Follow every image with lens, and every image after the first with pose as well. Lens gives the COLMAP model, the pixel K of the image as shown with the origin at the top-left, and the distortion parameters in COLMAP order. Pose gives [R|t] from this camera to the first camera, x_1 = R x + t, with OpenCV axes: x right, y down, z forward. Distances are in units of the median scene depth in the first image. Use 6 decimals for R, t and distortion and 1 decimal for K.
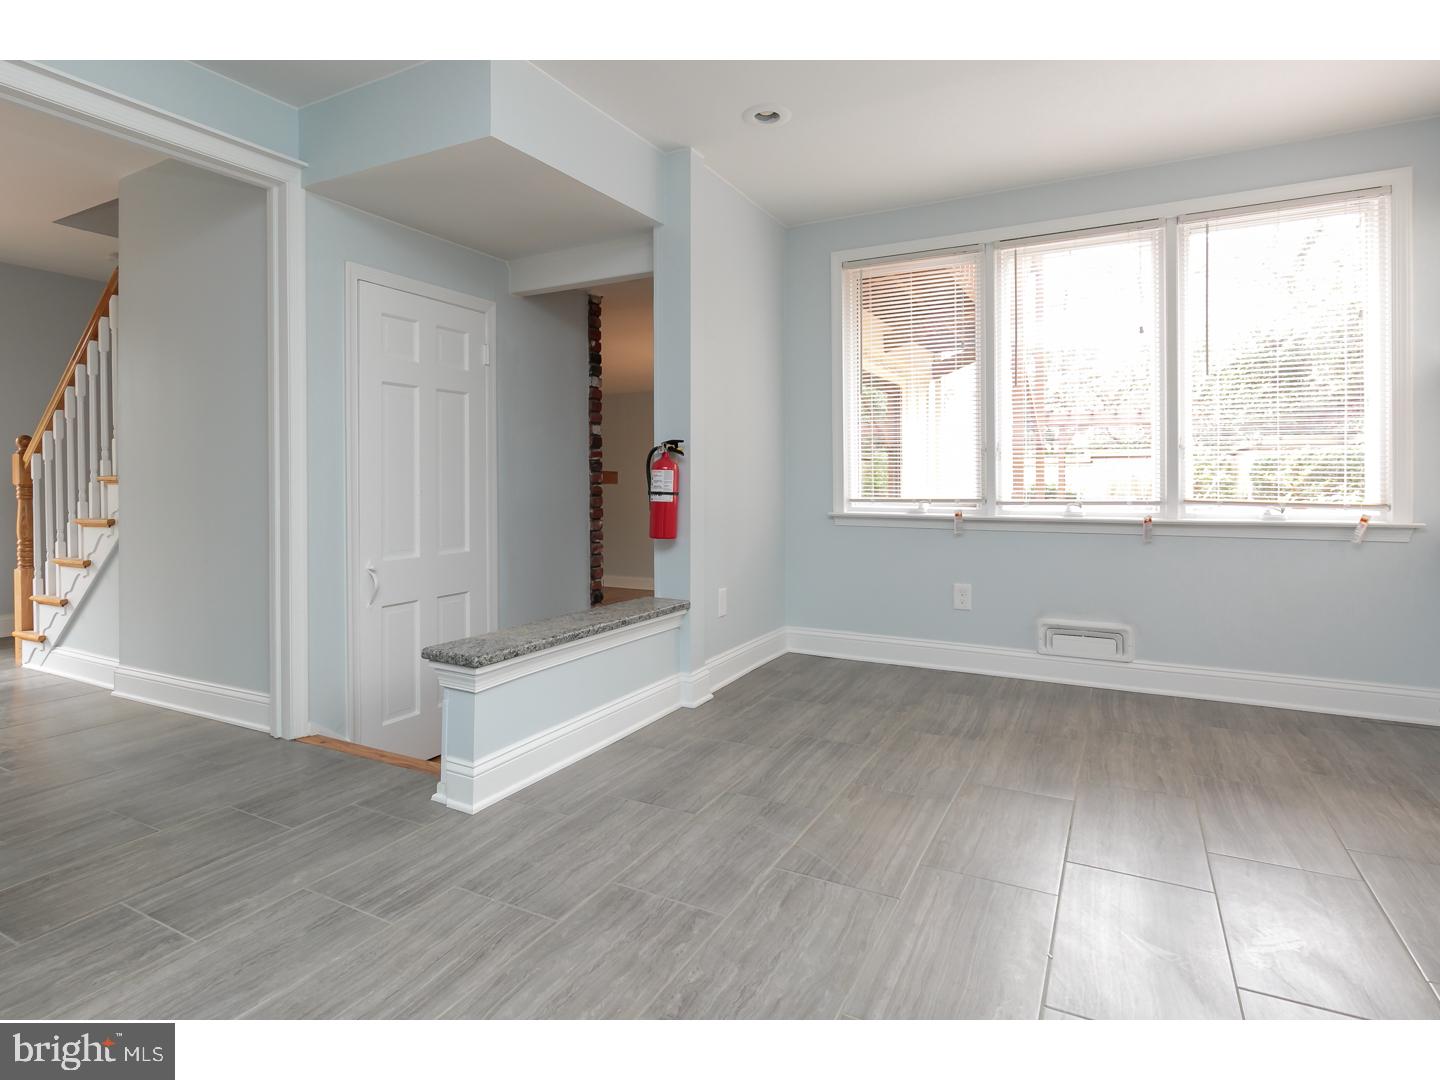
lens RADIAL K [[775.0, 0, 681.9], [0, 775.0, 487.6], [0, 0, 1]] dist [0.000639, -0.001952]
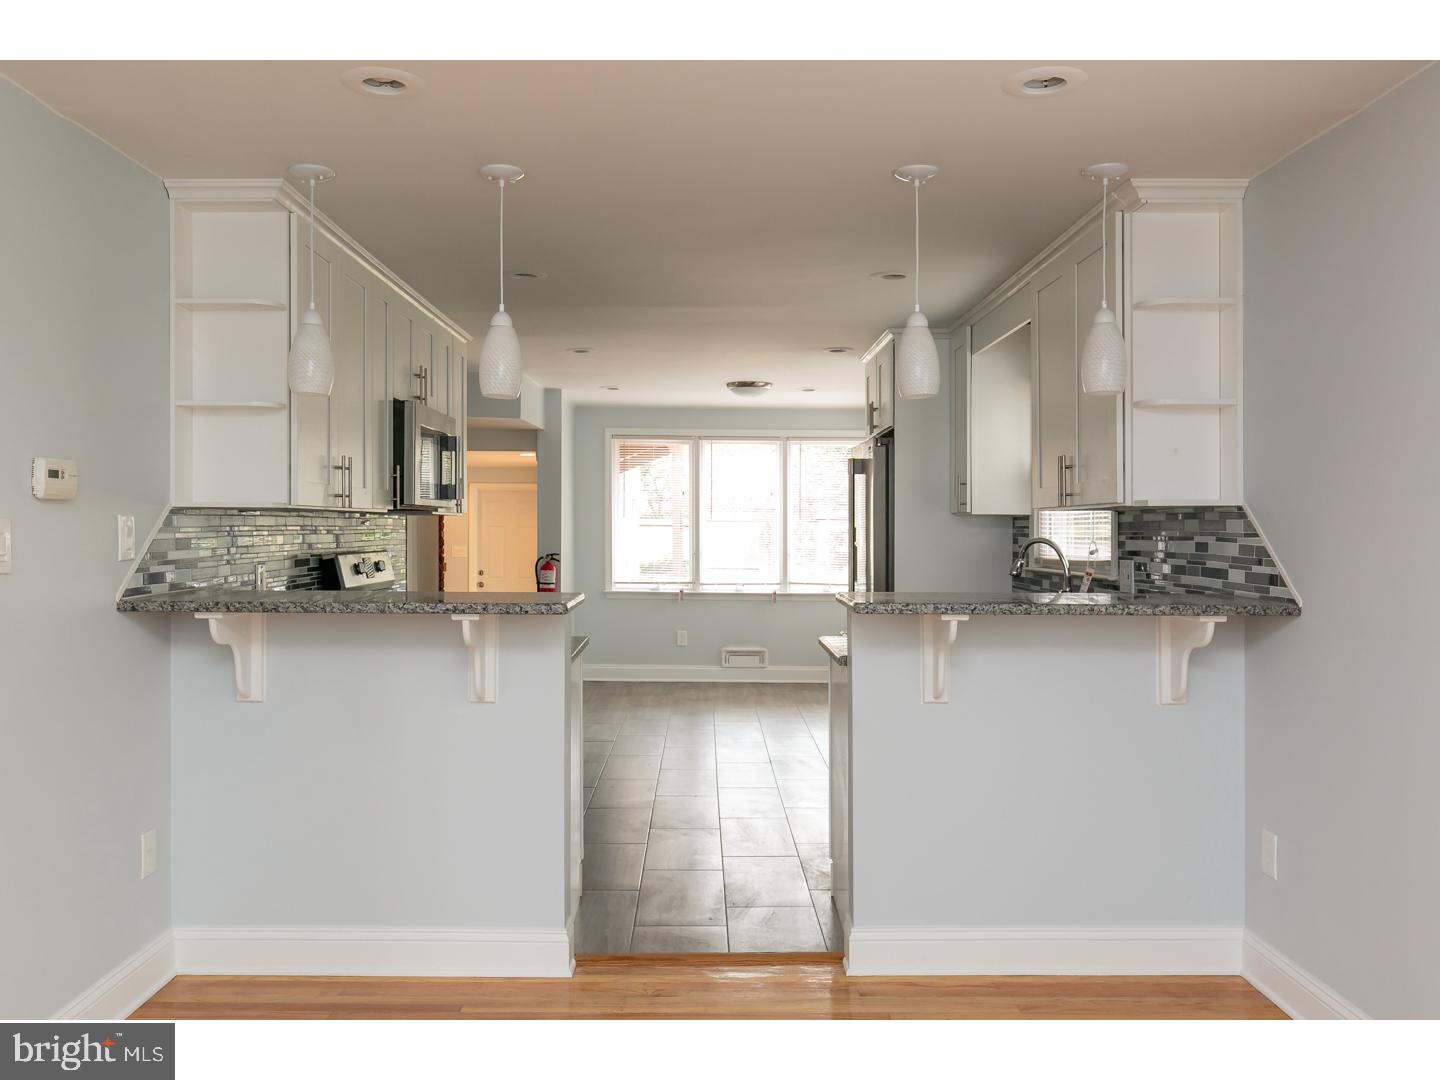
lens RADIAL K [[1143.7, 0, 695.4], [0, 1143.7, 528.2], [0, 0, 1]] dist [0.001693, -0.002026]
pose [[0.873620, 0.007992, 0.486543, -0.986458], [-0.004812, 0.999958, -0.007784, -0.098321], [-0.486585, 0.004459, 0.873622, -1.434684]]
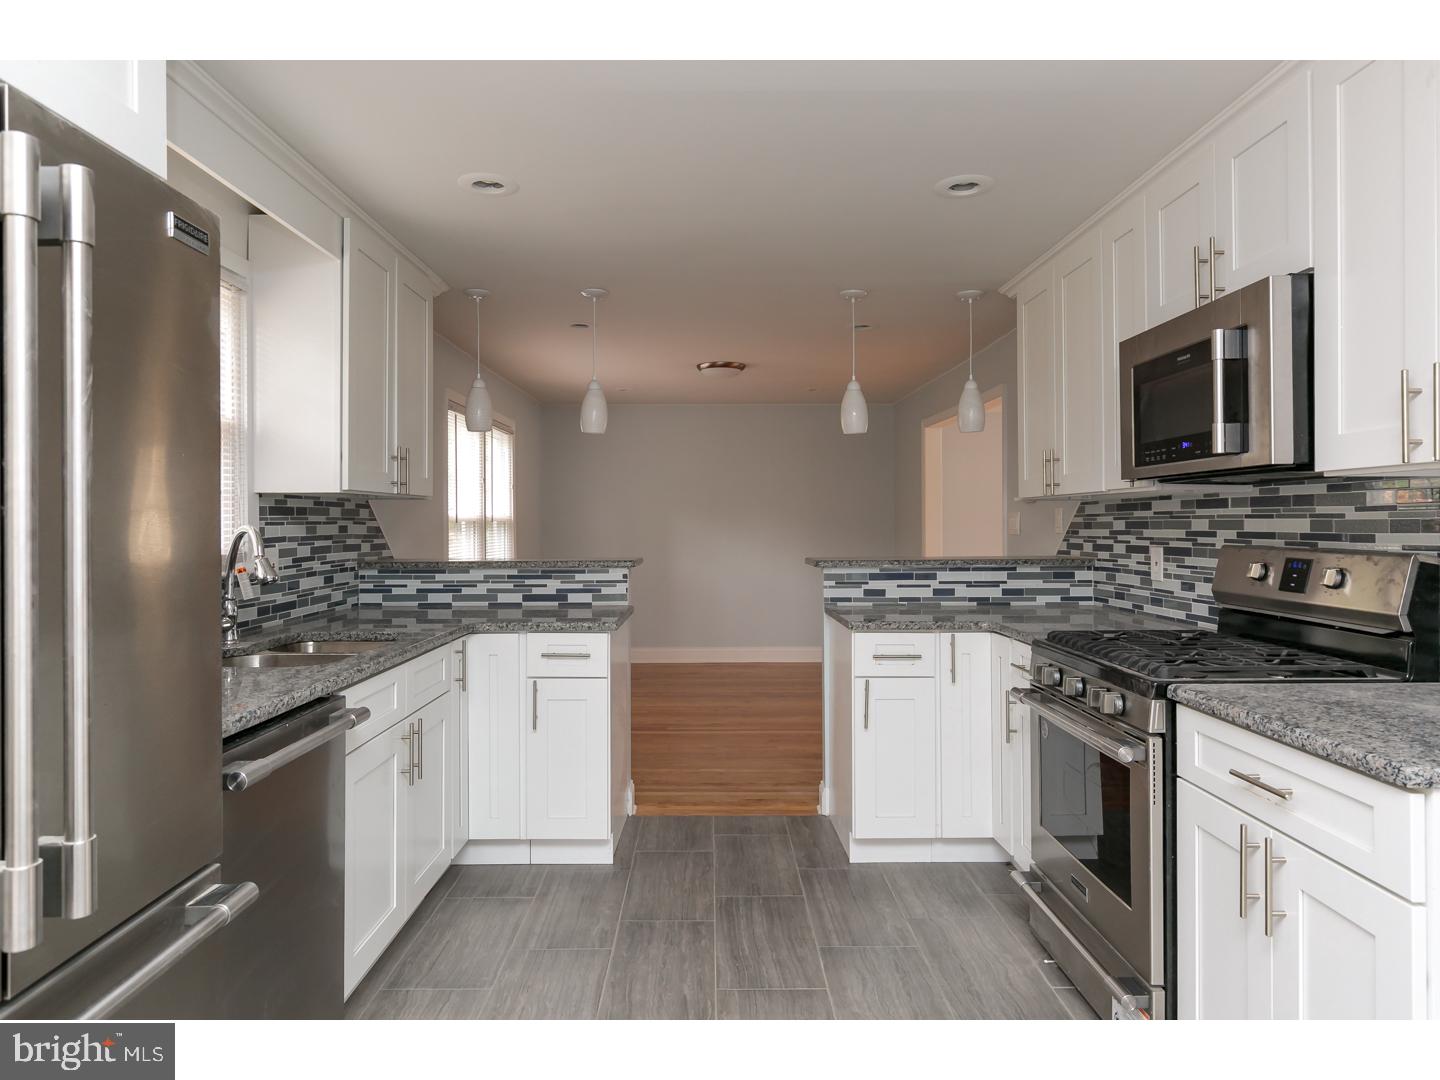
lens RADIAL K [[896.8, 0, 717.4], [0, 896.8, 518.4], [0, 0, 1]] dist [-0.003425, -0.003118]
pose [[-0.868428, 0.006051, -0.495778, 0.146586], [0.004585, 0.999981, 0.004173, -0.106958], [0.495794, 0.001351, -0.868439, 0.522774]]
